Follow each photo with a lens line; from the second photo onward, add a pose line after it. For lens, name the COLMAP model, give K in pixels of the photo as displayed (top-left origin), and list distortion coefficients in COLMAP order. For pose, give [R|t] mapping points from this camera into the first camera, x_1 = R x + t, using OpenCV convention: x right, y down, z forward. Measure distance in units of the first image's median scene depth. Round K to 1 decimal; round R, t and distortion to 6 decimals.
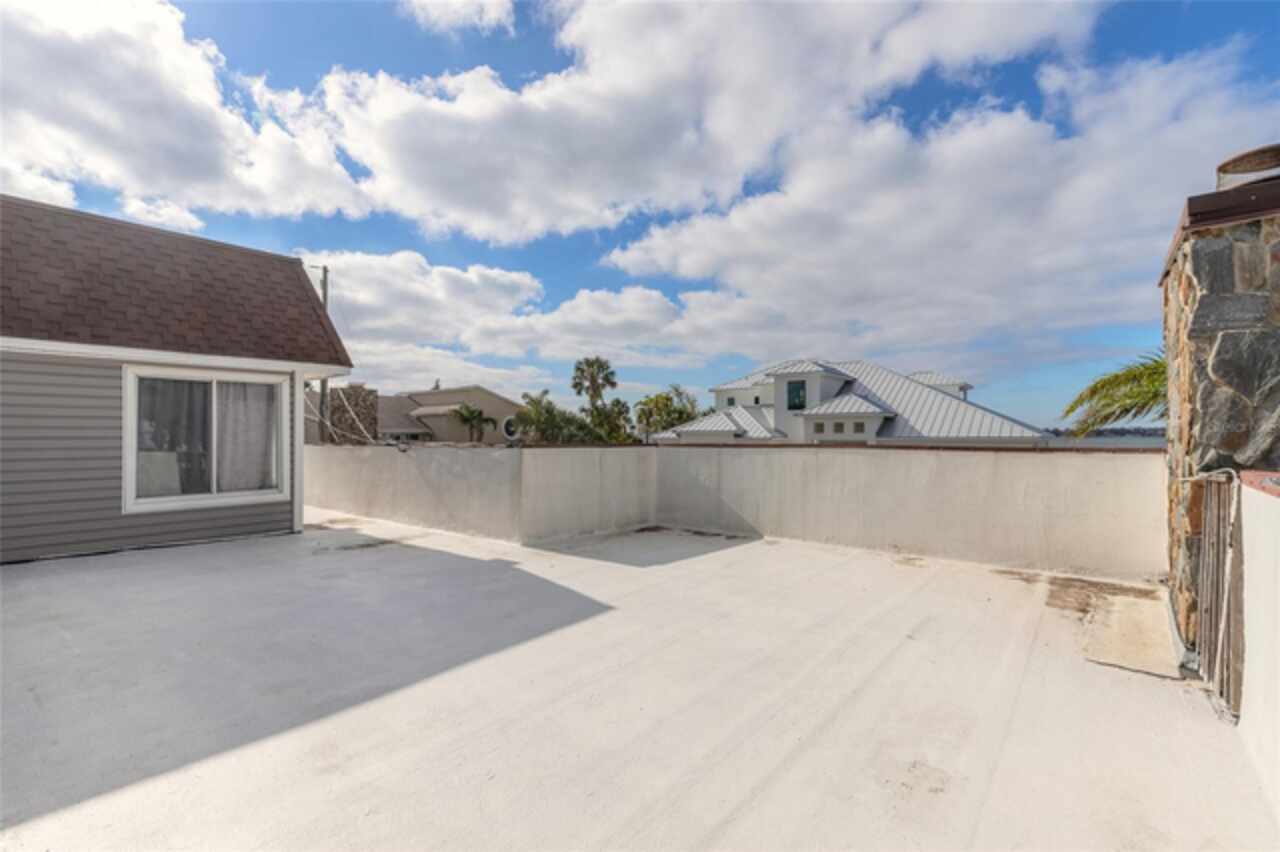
lens RADIAL K [[580.7, 0, 637.3], [0, 580.7, 429.7], [0, 0, 1]] dist [0.005883, 0.000567]
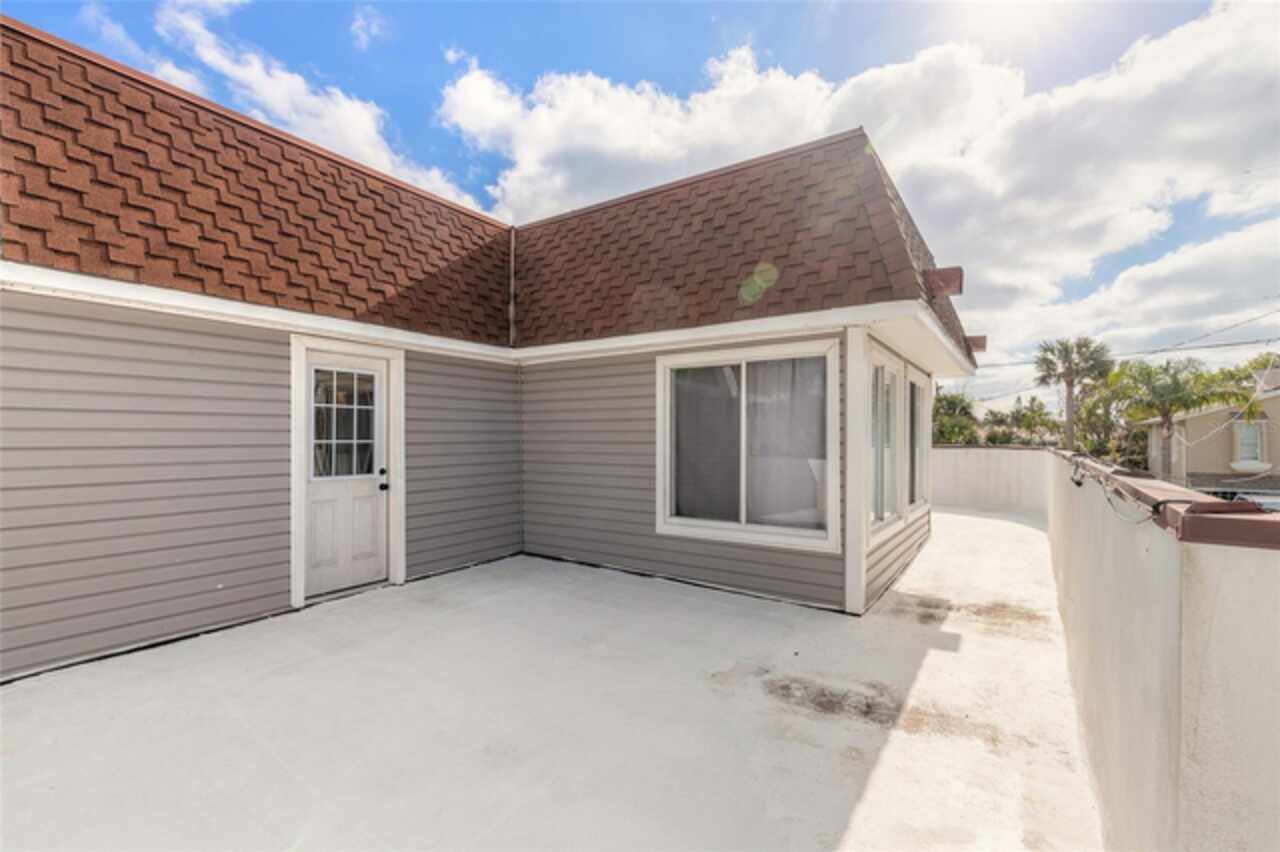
lens RADIAL K [[580.7, 0, 637.3], [0, 580.7, 429.7], [0, 0, 1]] dist [0.005883, 0.000567]
pose [[0.066505, -0.005684, -0.997770, -0.040561], [0.010357, 0.999934, -0.005006, -0.001182], [0.997732, -0.010001, 0.066559, 0.860963]]
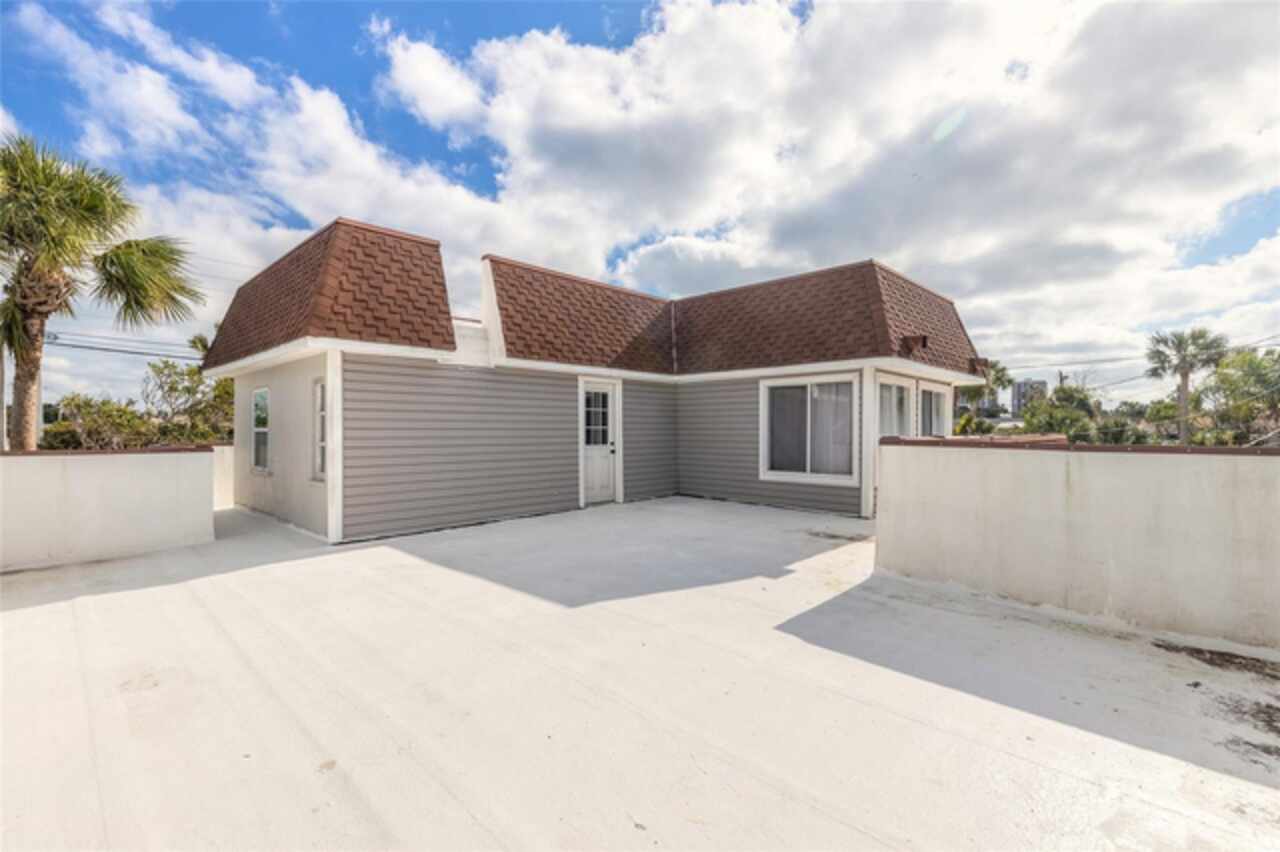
lens RADIAL K [[580.7, 0, 637.3], [0, 580.7, 429.7], [0, 0, 1]] dist [0.005883, 0.000567]
pose [[-0.106570, 0.006542, -0.994284, 0.594204], [0.010516, 0.999930, 0.005452, 0.004392], [0.994250, -0.009875, -0.106632, 0.796011]]
